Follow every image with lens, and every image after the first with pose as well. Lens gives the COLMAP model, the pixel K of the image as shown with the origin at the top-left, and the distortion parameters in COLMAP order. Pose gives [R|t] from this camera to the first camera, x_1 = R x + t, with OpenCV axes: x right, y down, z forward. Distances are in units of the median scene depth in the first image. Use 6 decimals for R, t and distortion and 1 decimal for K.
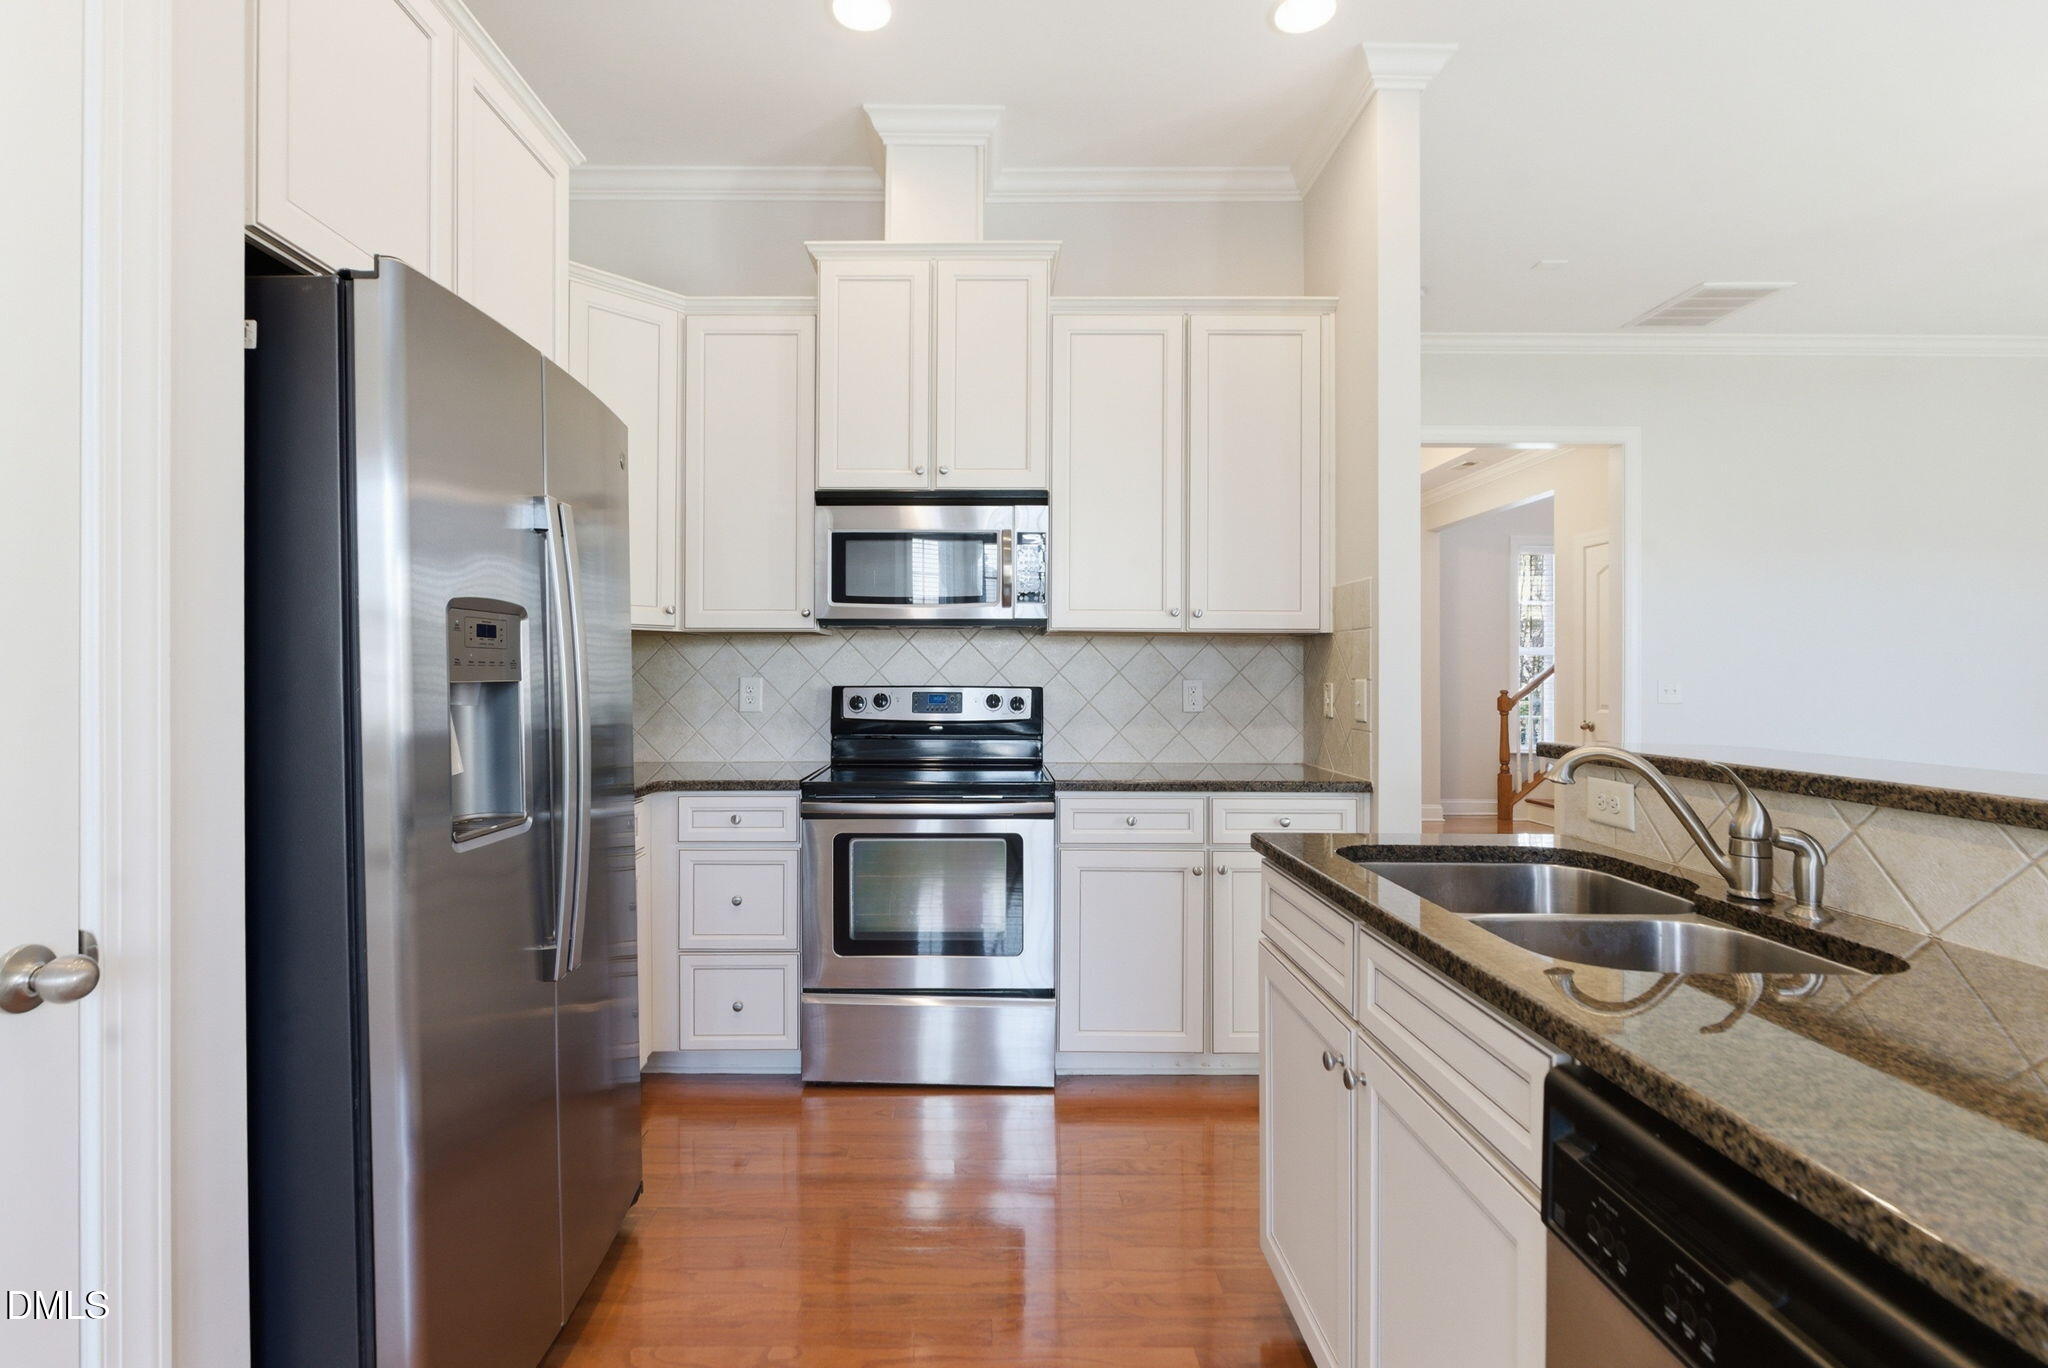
lens RADIAL K [[879.1, 0, 1044.4], [0, 879.1, 670.1], [0, 0, 1]] dist [-0.006079, 0.000370]
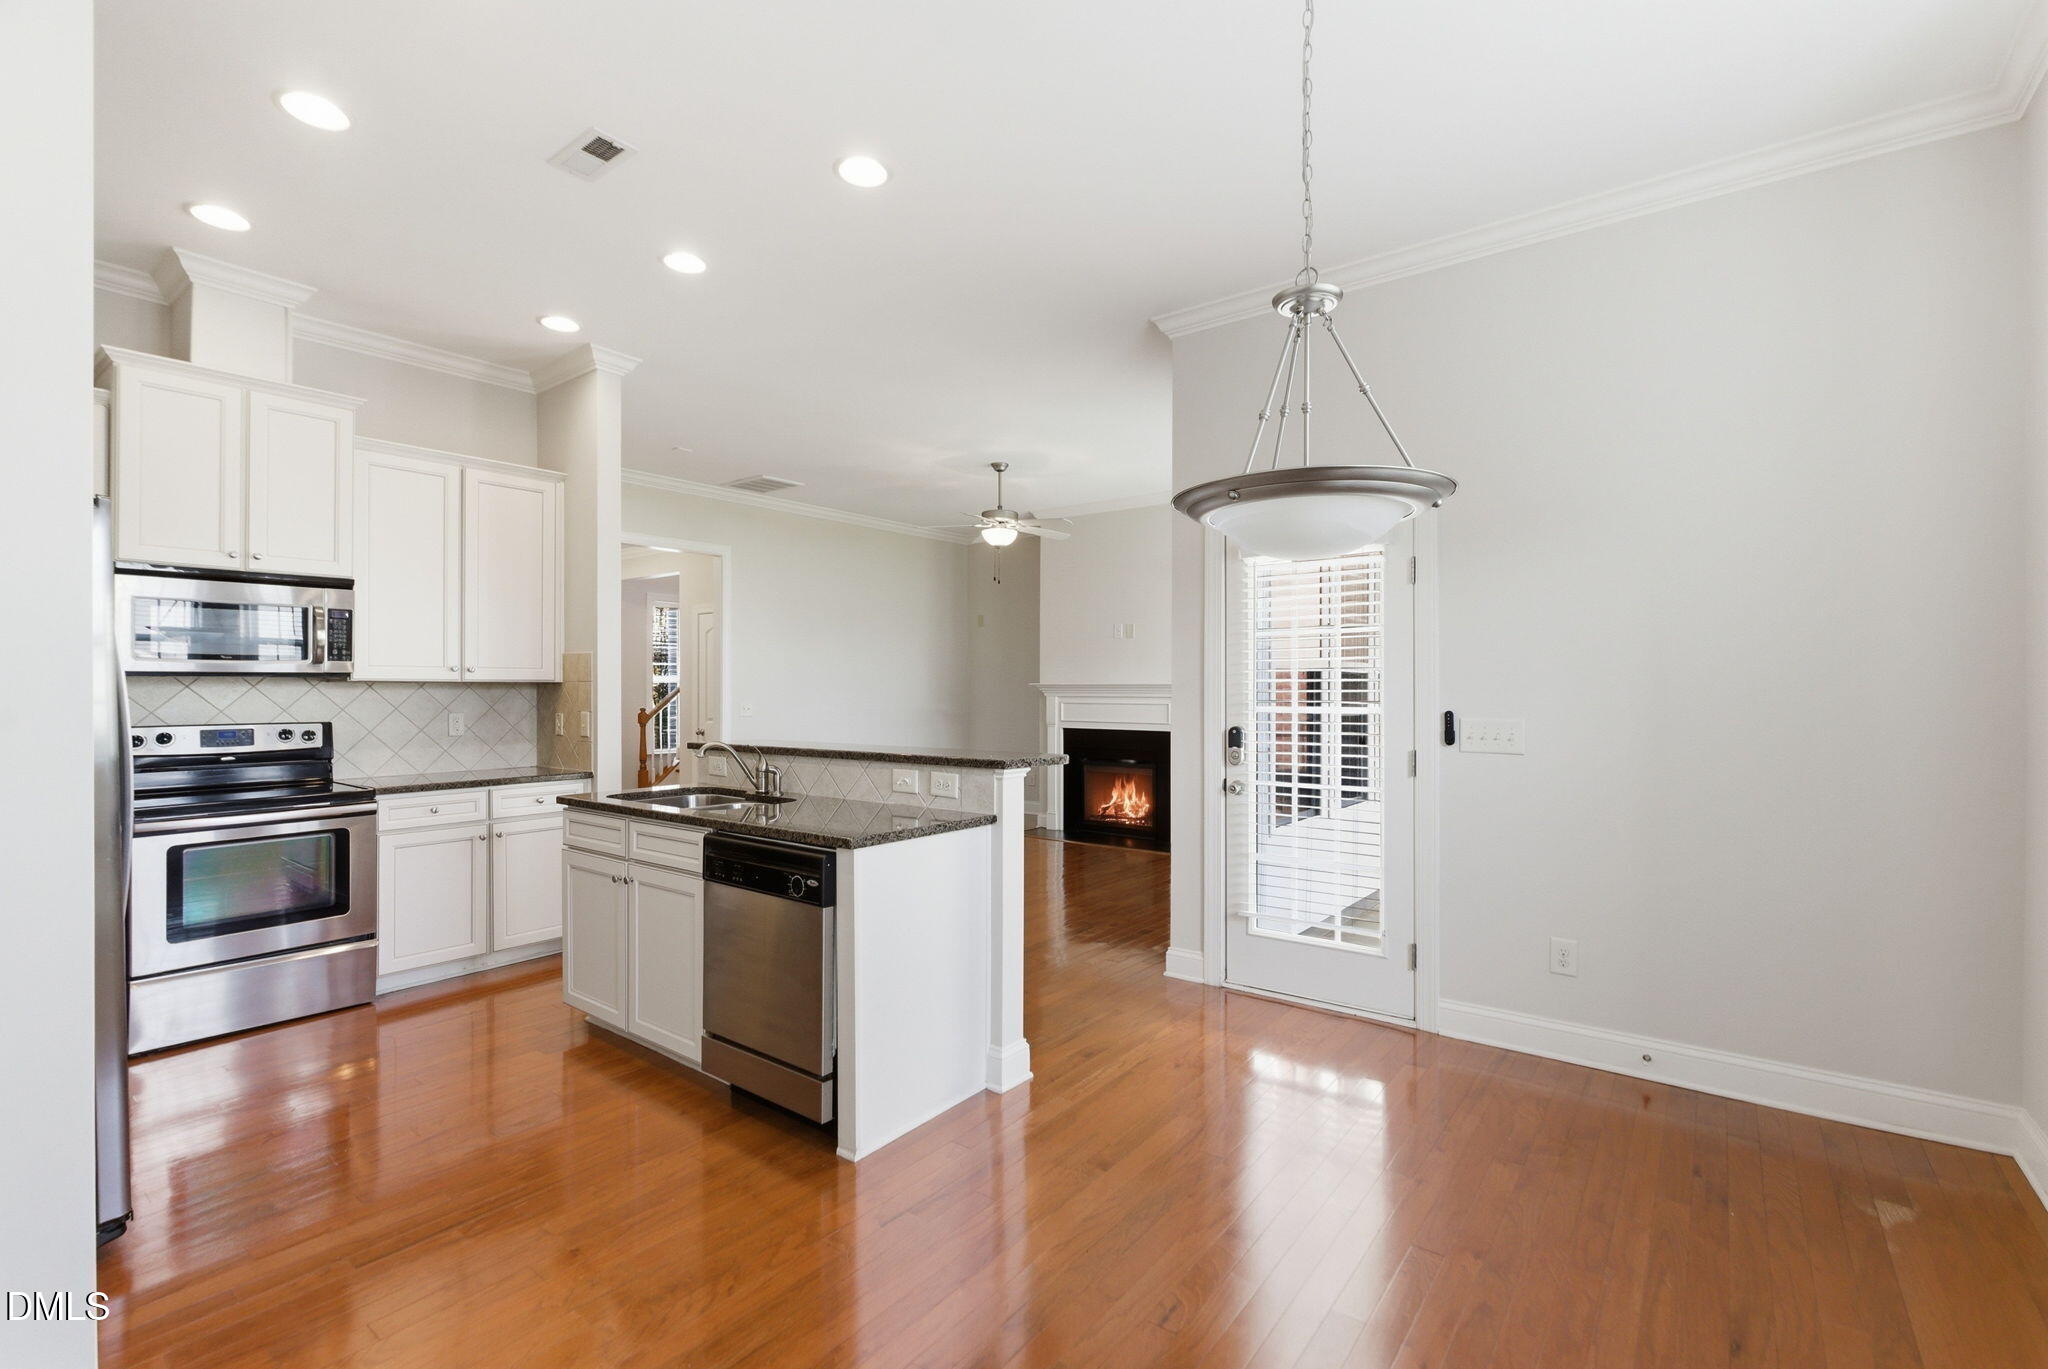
lens RADIAL K [[925.4, 0, 1021.3], [0, 925.4, 685.1], [0, 0, 1]] dist [-0.000421, -0.000329]
pose [[0.622495, -0.003539, 0.782615, -0.478263], [-0.002673, 0.999974, 0.006647, -0.051566], [-0.782619, -0.006230, 0.622470, -0.715657]]
